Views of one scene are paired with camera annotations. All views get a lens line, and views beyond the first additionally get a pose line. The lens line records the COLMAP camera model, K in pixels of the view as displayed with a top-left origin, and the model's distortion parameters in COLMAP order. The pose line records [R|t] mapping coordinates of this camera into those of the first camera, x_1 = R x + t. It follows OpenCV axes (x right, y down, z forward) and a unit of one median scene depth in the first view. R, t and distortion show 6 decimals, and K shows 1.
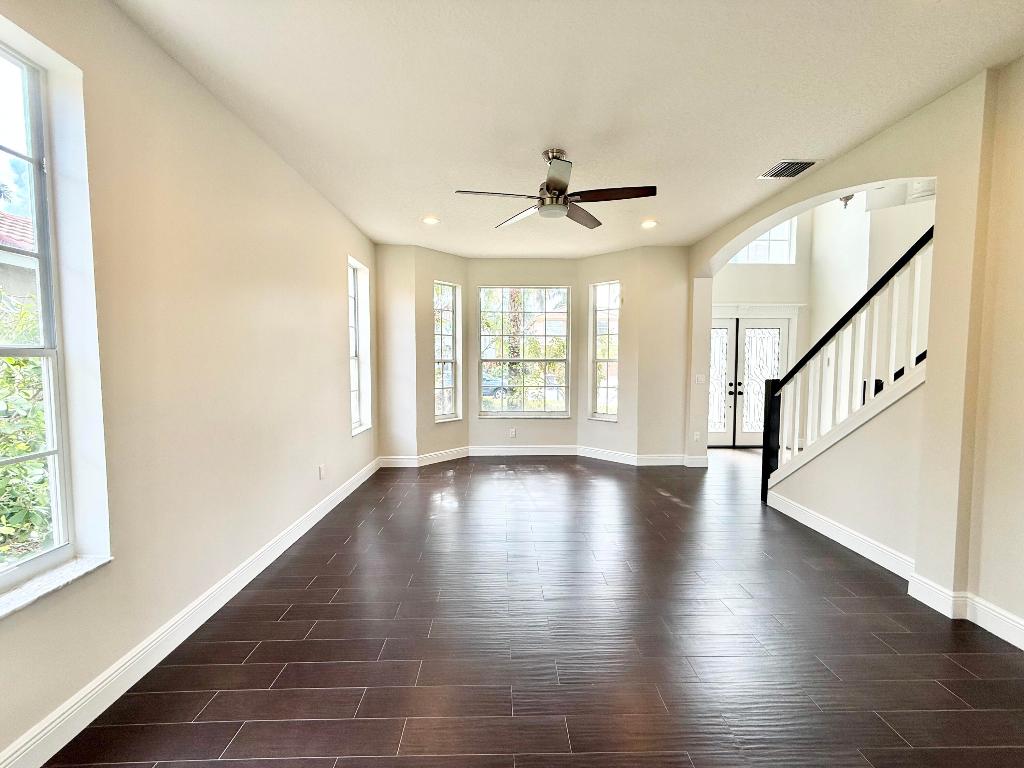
lens RADIAL K [[407.7, 0, 510.8], [0, 407.7, 386.8], [0, 0, 1]] dist [0.000552, -0.000440]
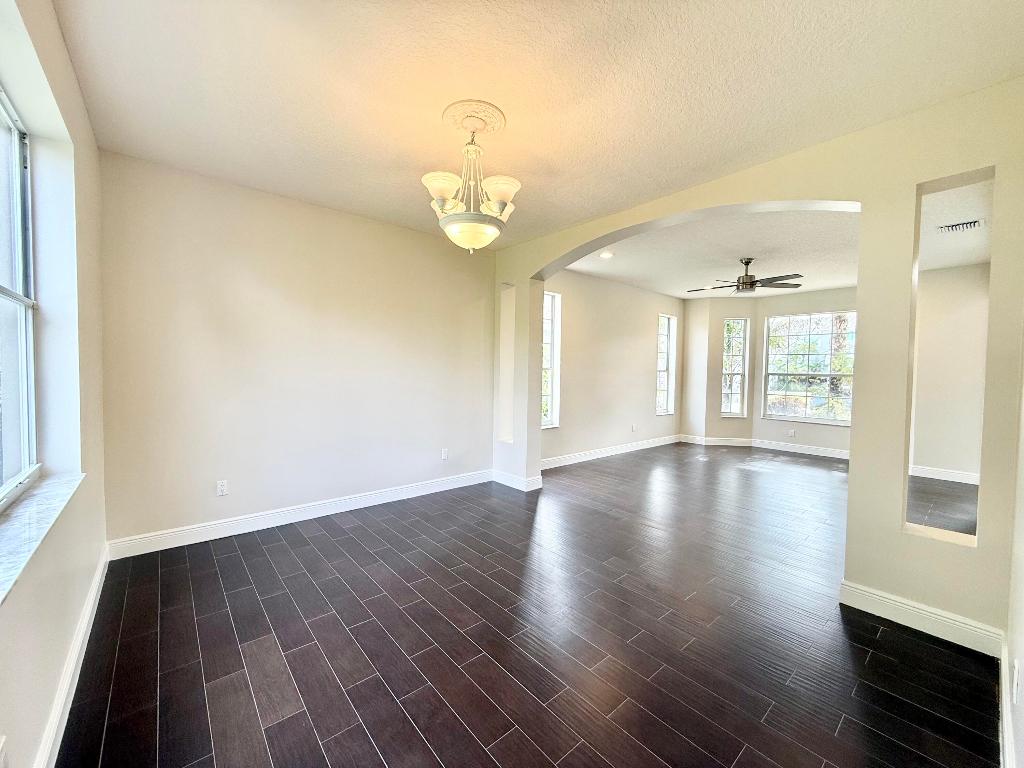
lens RADIAL K [[407.7, 0, 512.7], [0, 407.7, 385.8], [0, 0, 1]] dist [0.000552, -0.000440]
pose [[0.633942, 0.042378, -0.772218, 0.441642], [-0.063279, 0.997992, 0.002820, 0.021744], [0.770787, 0.047077, 0.635351, -0.469099]]
